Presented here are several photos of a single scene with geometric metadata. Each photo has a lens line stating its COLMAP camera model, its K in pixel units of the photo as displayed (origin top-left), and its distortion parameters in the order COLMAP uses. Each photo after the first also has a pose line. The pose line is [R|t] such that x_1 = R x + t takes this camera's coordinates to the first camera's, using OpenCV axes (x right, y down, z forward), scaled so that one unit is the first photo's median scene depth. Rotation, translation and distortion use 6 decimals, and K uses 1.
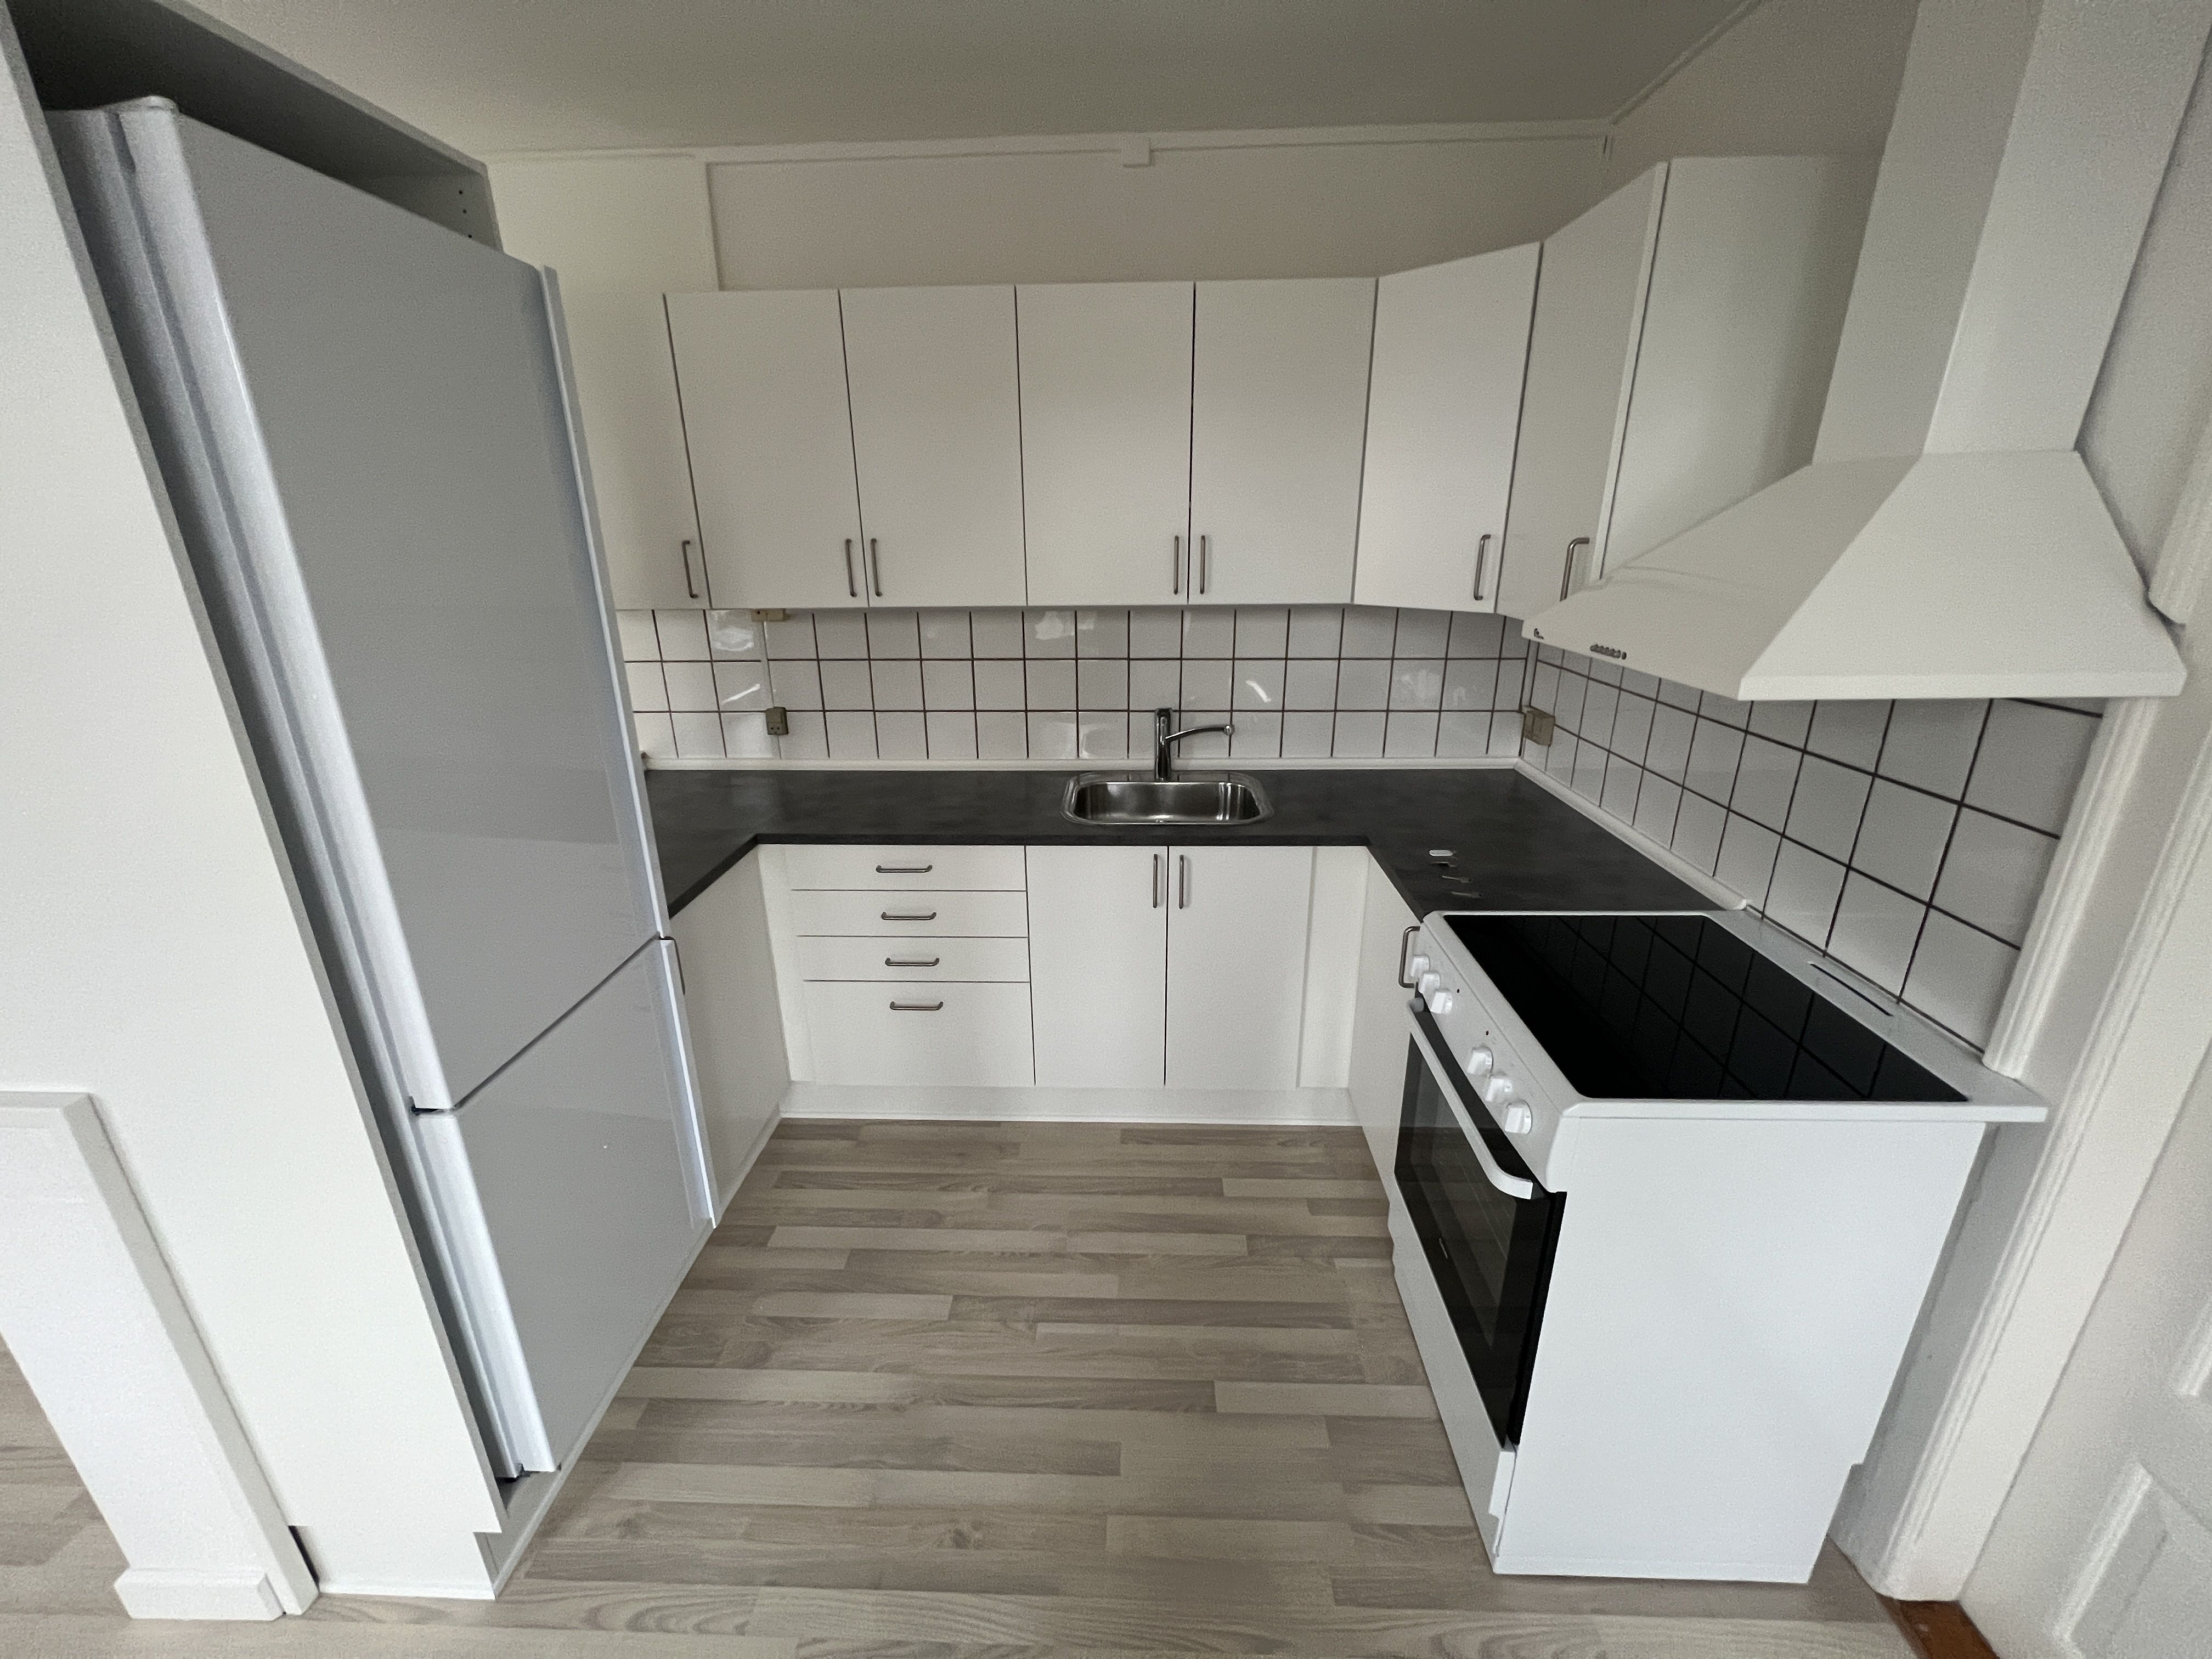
lens RADIAL K [[883.8, 0, 1103.6], [0, 883.8, 823.3], [0, 0, 1]] dist [-0.001661, -0.000240]
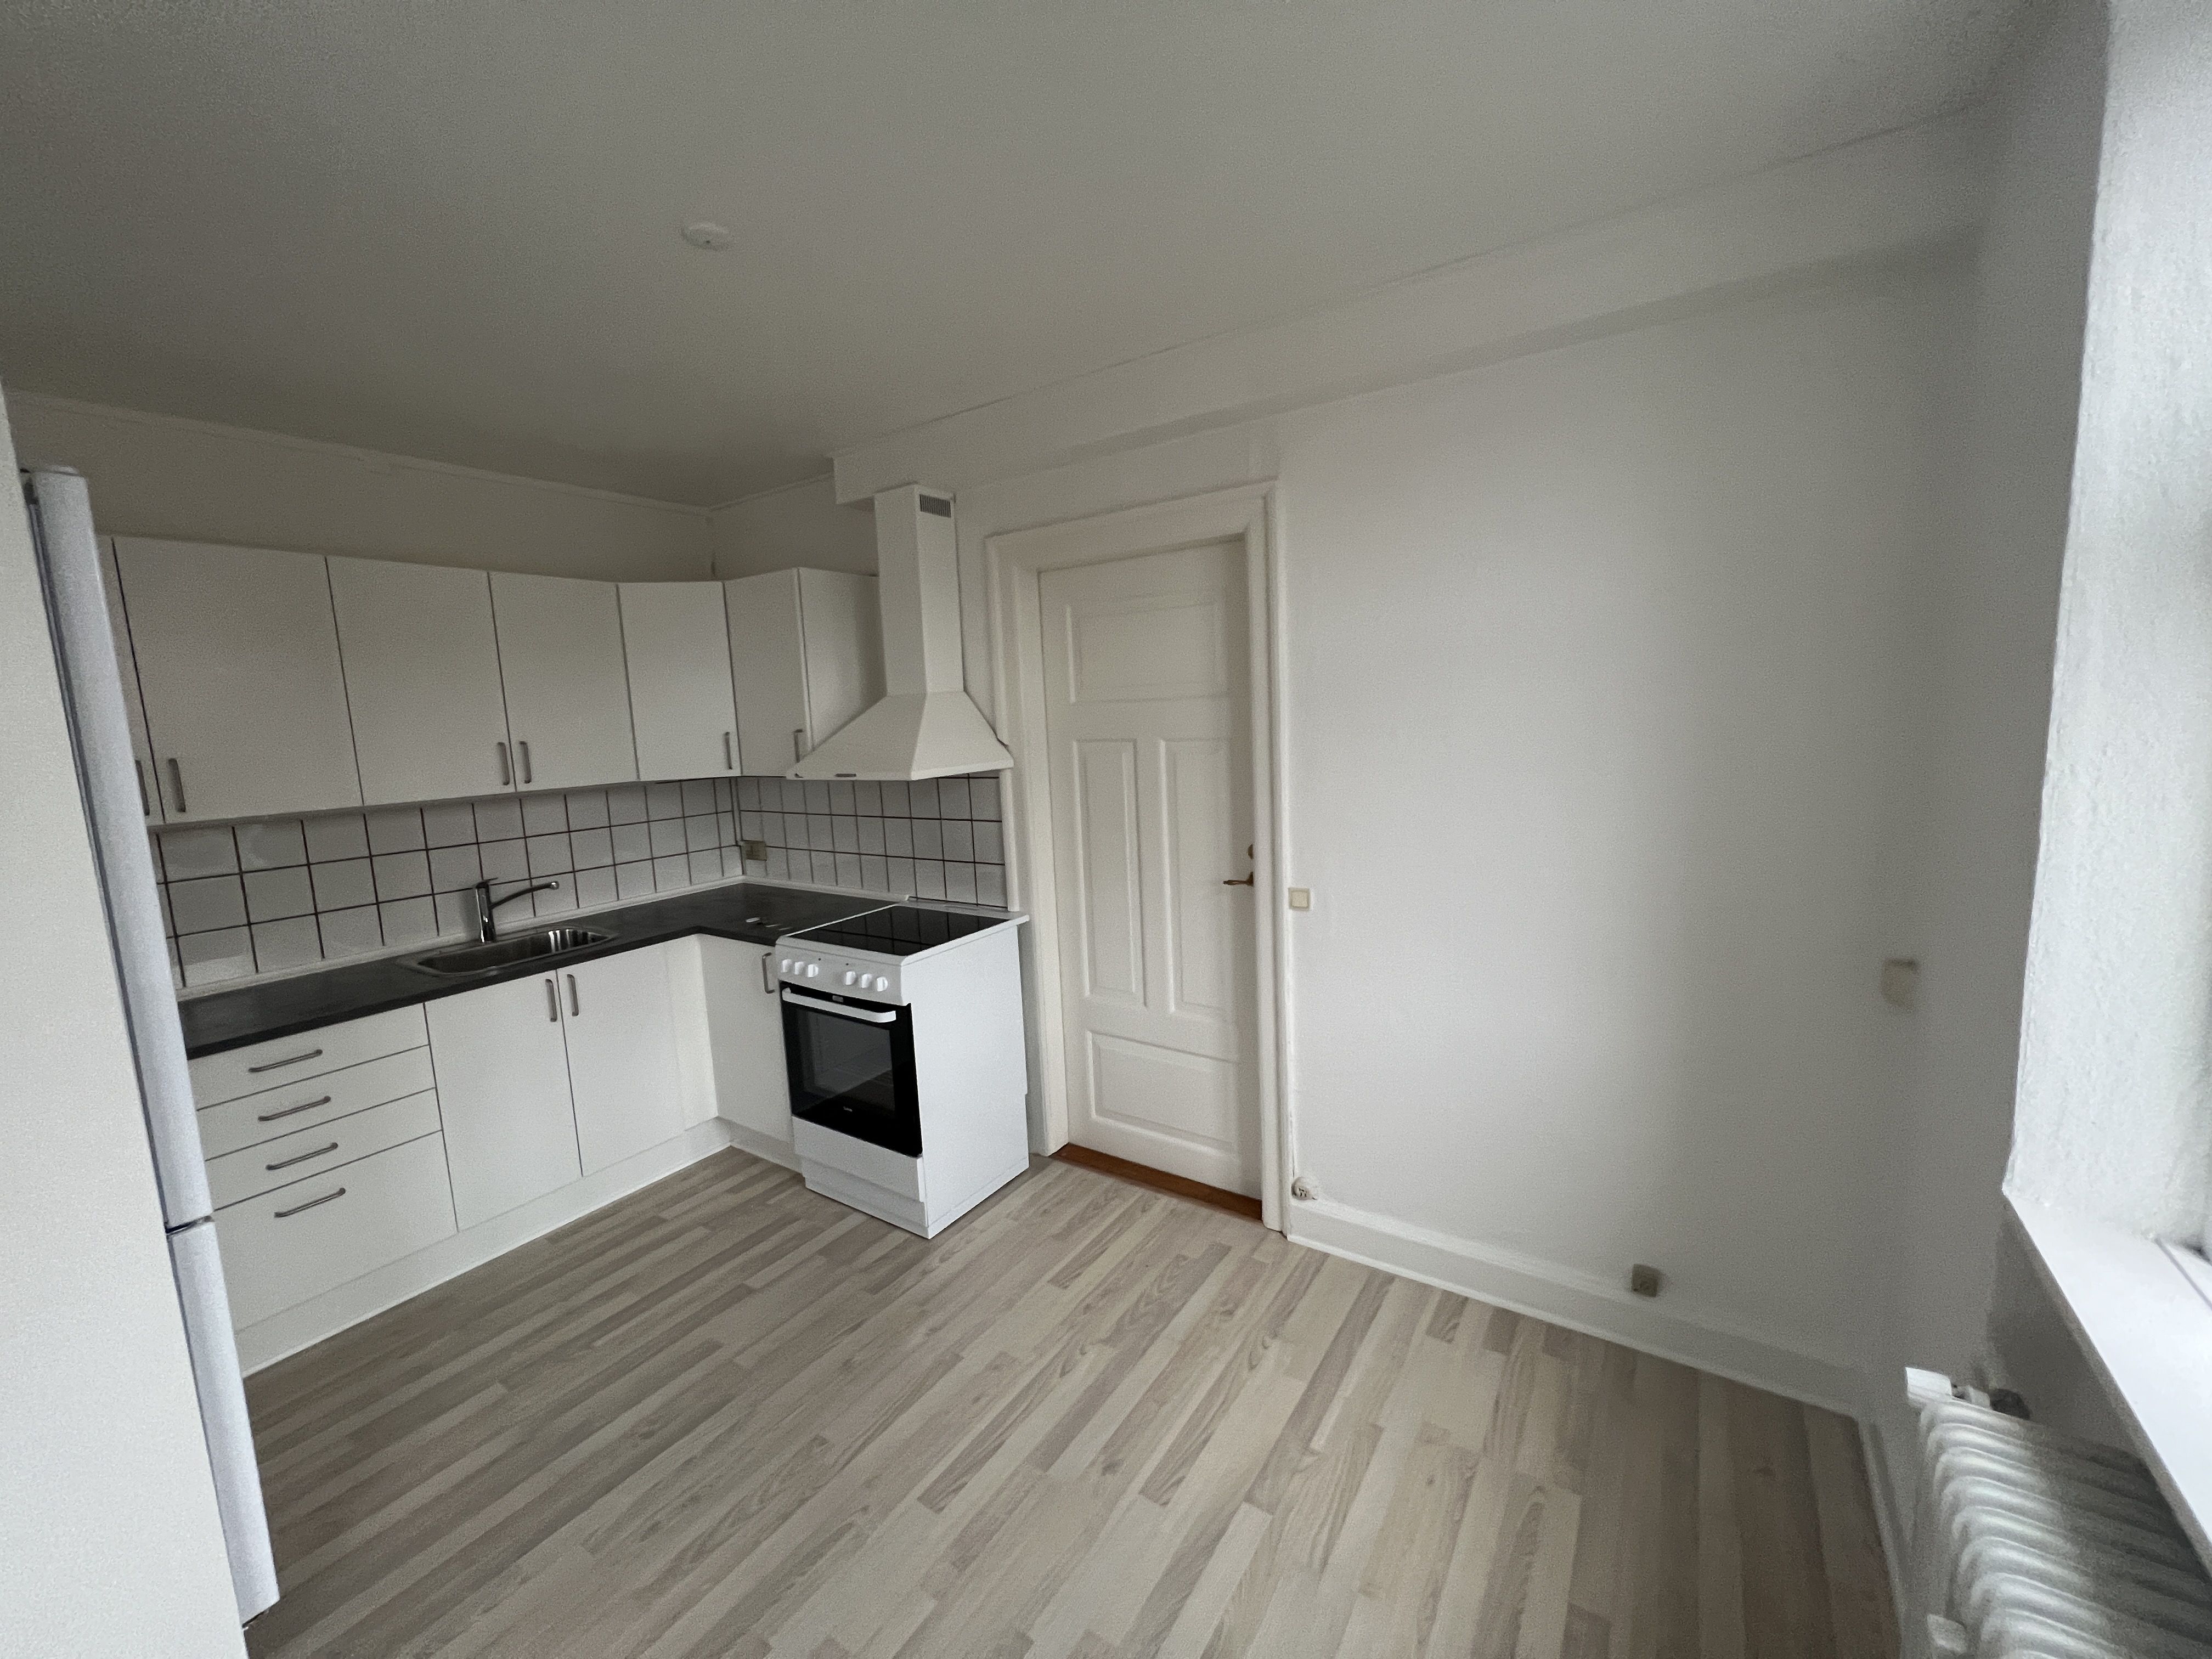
lens RADIAL K [[883.8, 0, 1103.6], [0, 883.8, 823.3], [0, 0, 1]] dist [-0.001661, -0.000240]
pose [[0.526711, -0.122688, 0.841144, -0.619418], [0.310874, 0.948784, -0.056276, 0.158005], [-0.791159, 0.291131, 0.537876, -0.427801]]
